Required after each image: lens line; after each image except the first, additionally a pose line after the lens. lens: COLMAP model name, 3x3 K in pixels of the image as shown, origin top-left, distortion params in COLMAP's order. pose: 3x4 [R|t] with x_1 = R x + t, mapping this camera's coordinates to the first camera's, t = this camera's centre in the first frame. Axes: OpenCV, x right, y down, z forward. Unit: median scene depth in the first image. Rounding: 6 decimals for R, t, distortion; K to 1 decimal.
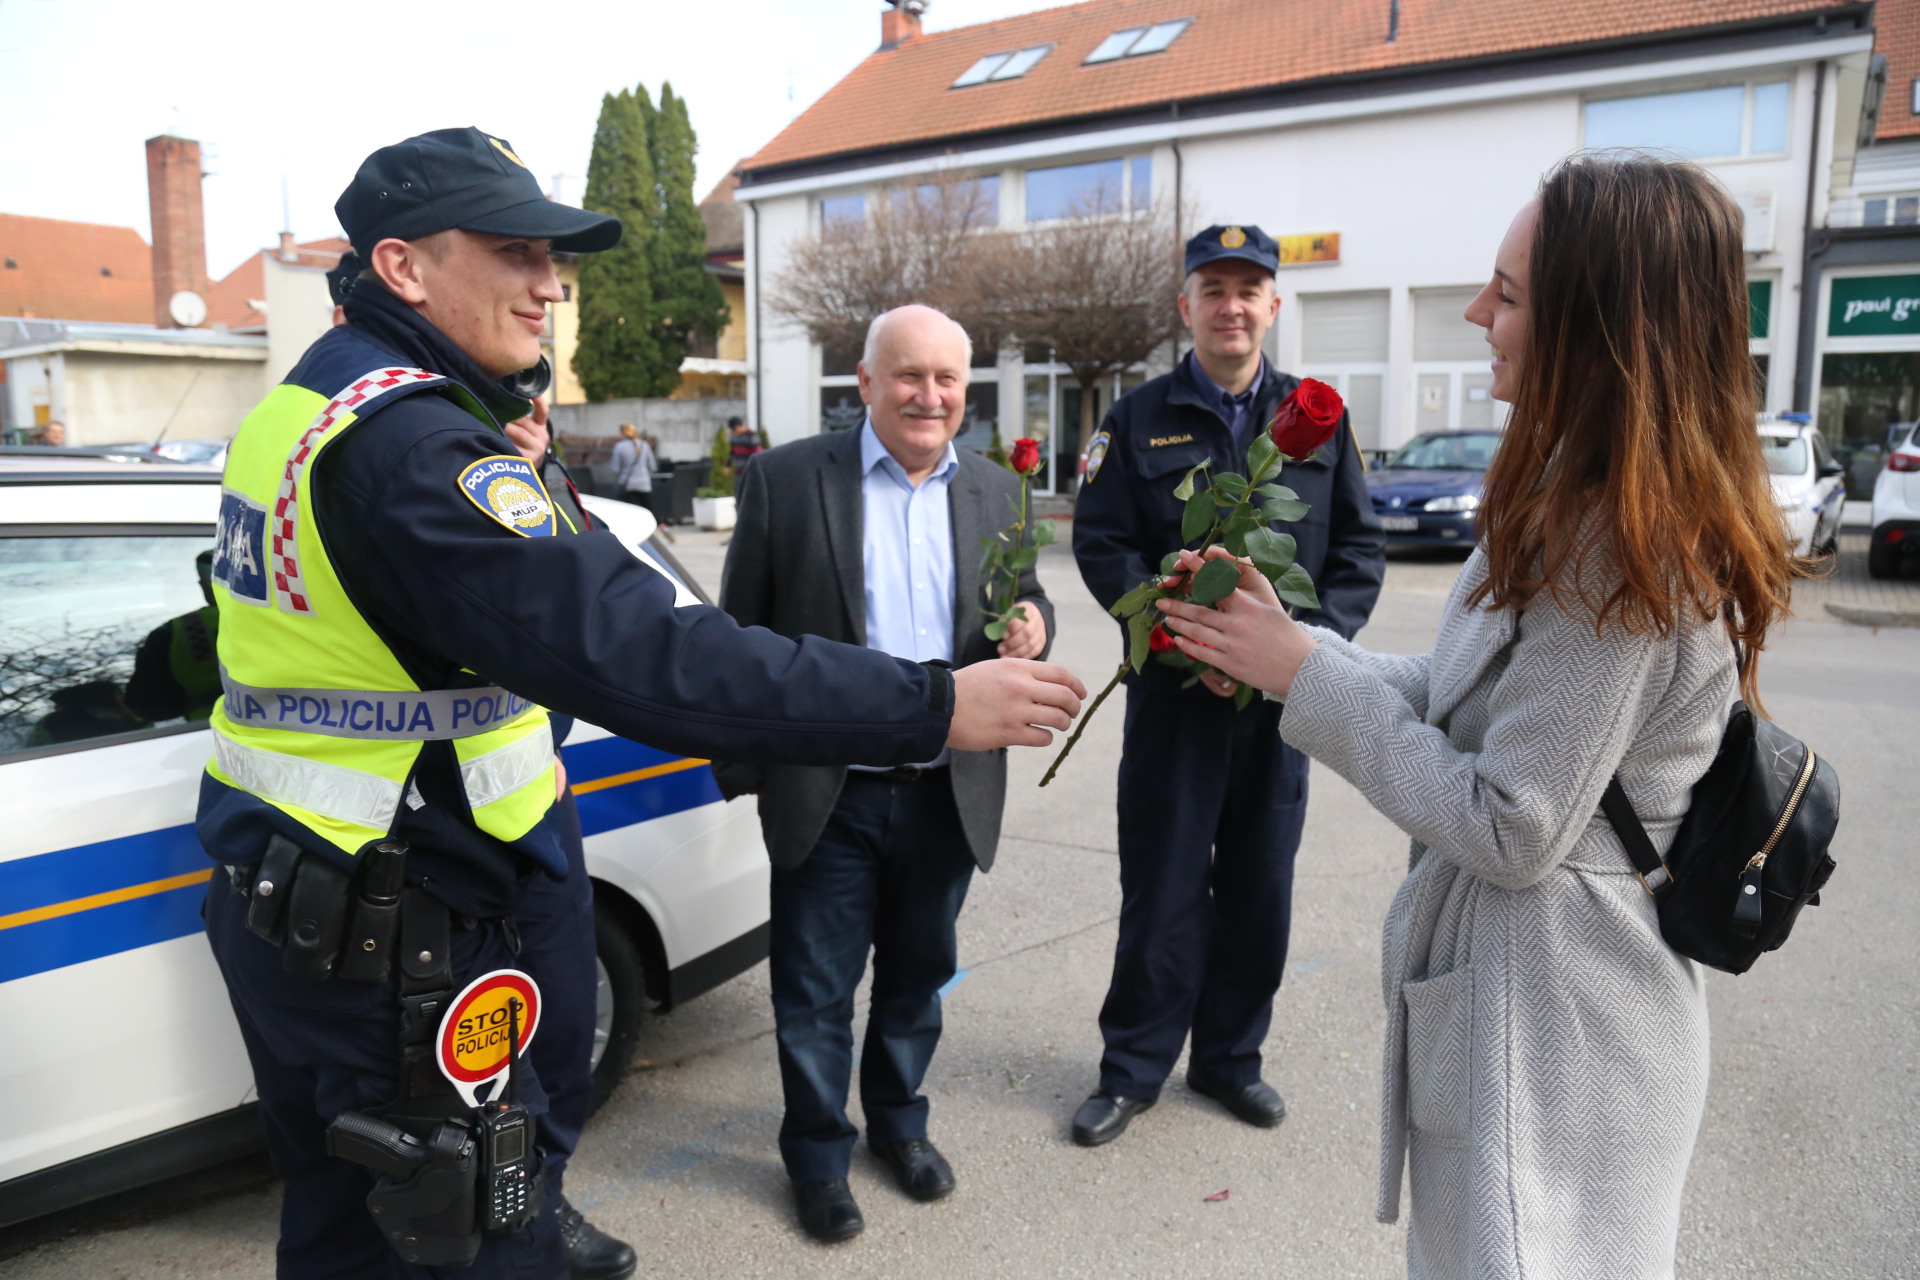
lens RADIAL K [[1302.8, 0, 964.9], [0, 1302.8, 634.8], [0, 0, 1]] dist [-0.113198, 0.058345]
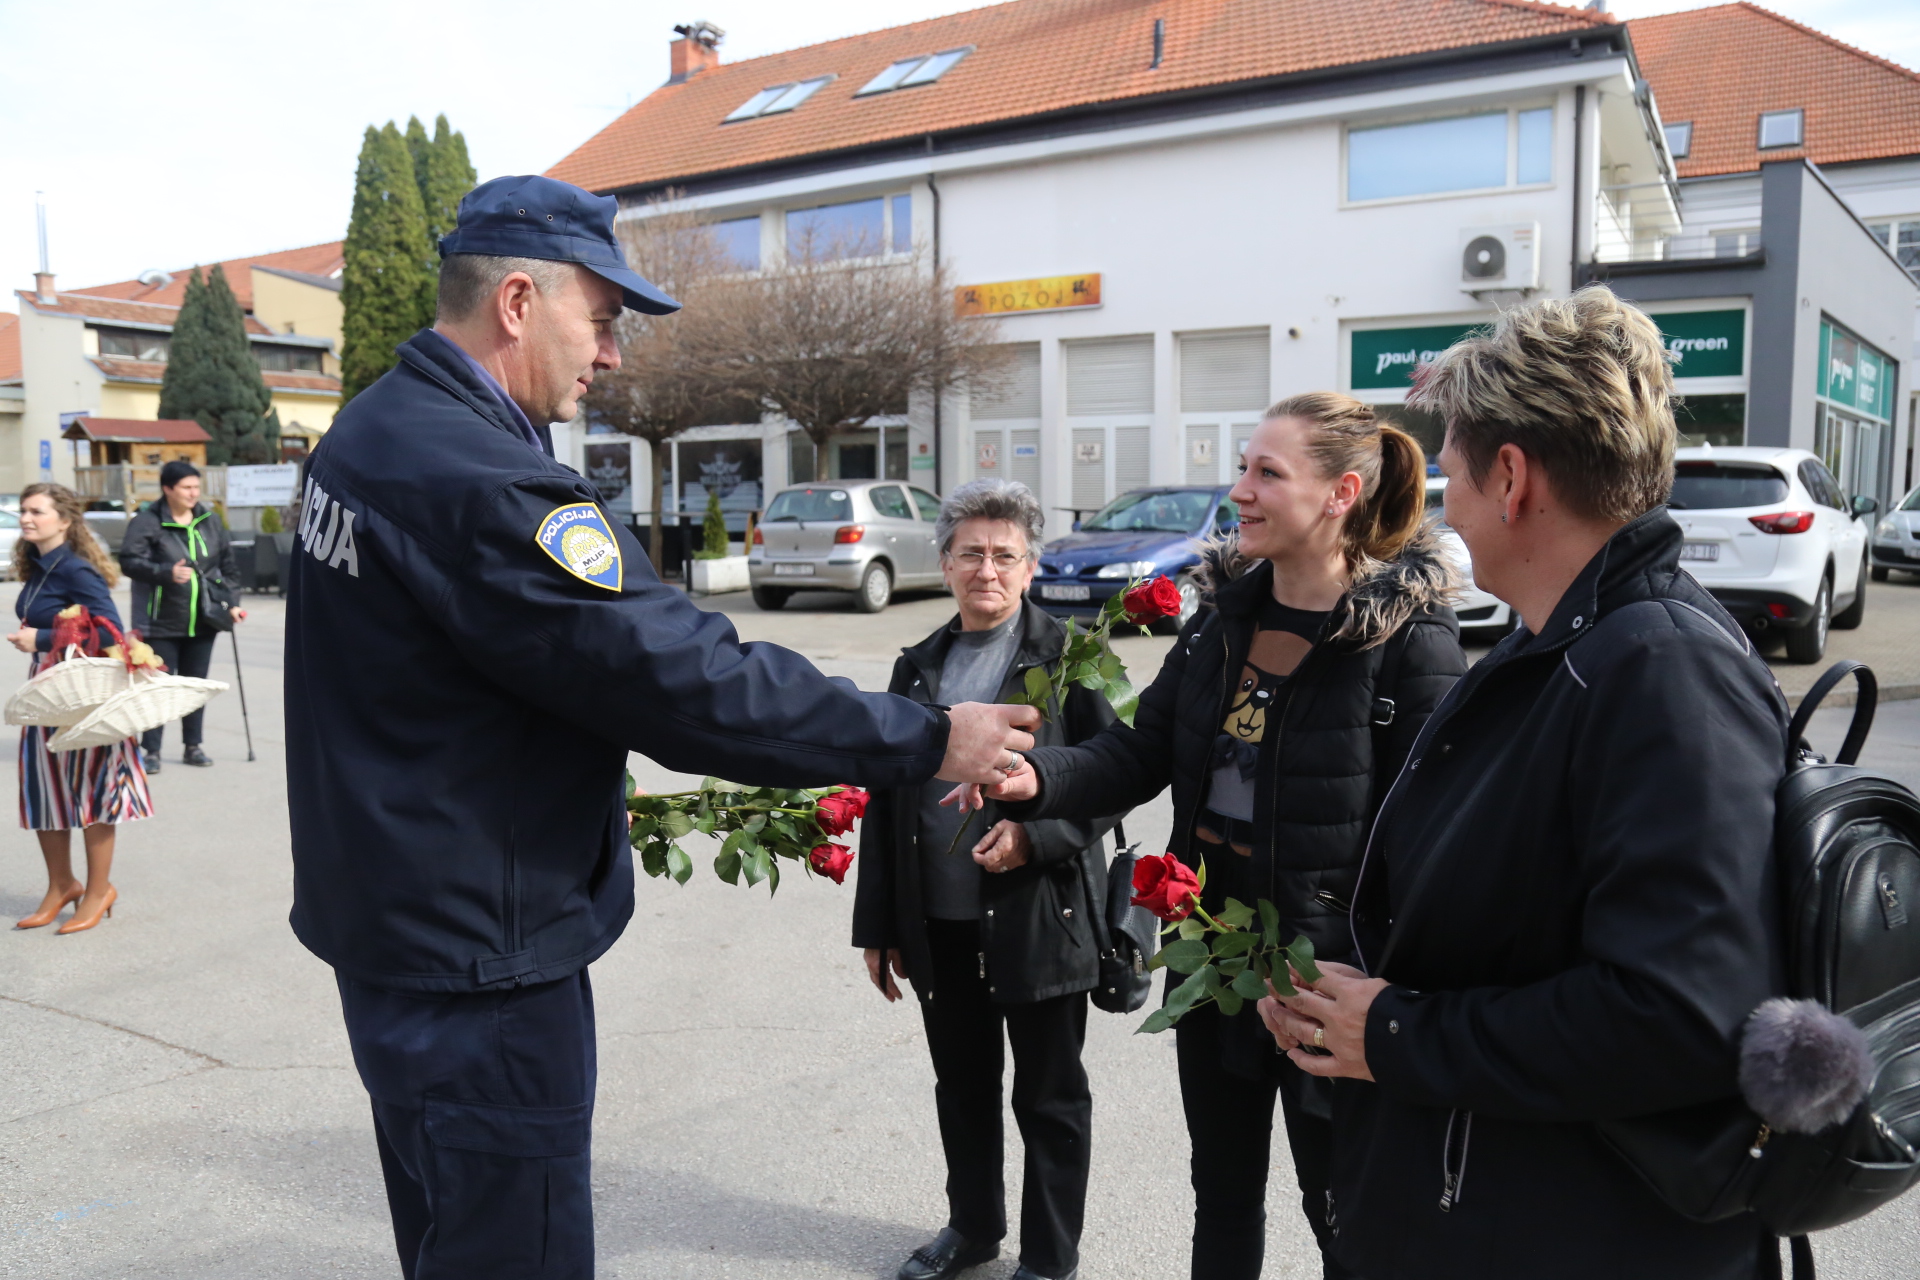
lens RADIAL K [[1373.4, 0, 974.4], [0, 1373.4, 638.6], [0, 0, 1]] dist [-0.099578, 0.068414]
pose [[0.998624, -0.009958, 0.051482, 0.136714], [0.012301, 0.998893, -0.045405, -0.007487], [-0.050973, 0.045976, 0.997641, 0.032725]]
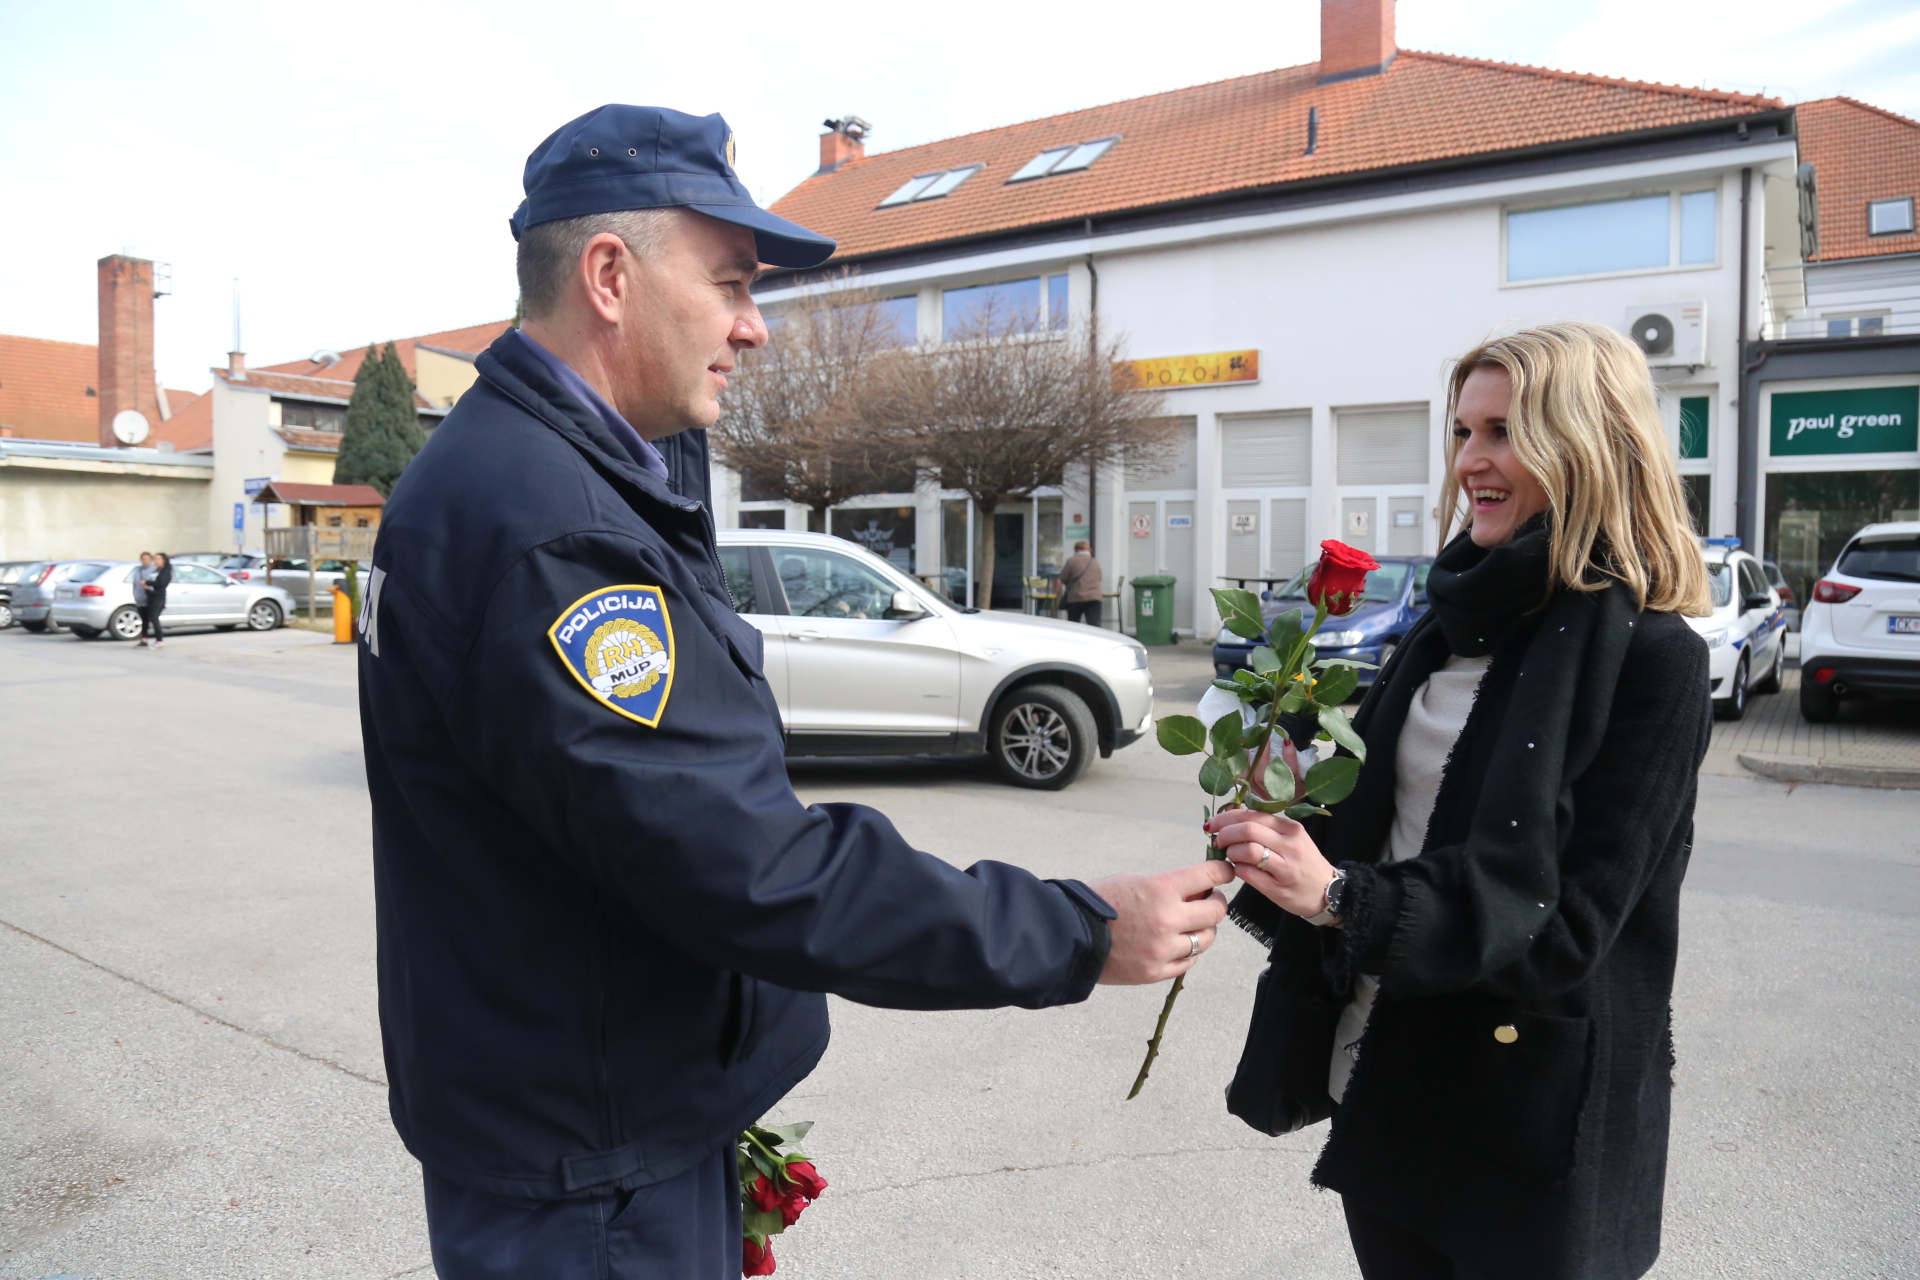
lens RADIAL K [[1302.8, 0, 971.3], [0, 1302.8, 633.6], [0, 0, 1]] dist [-0.113198, 0.058345]
pose [[0.999969, 0.005318, -0.005734, 0.079952], [-0.005853, 0.995212, -0.097566, -0.010001], [0.005188, 0.097597, 0.995212, 0.062110]]
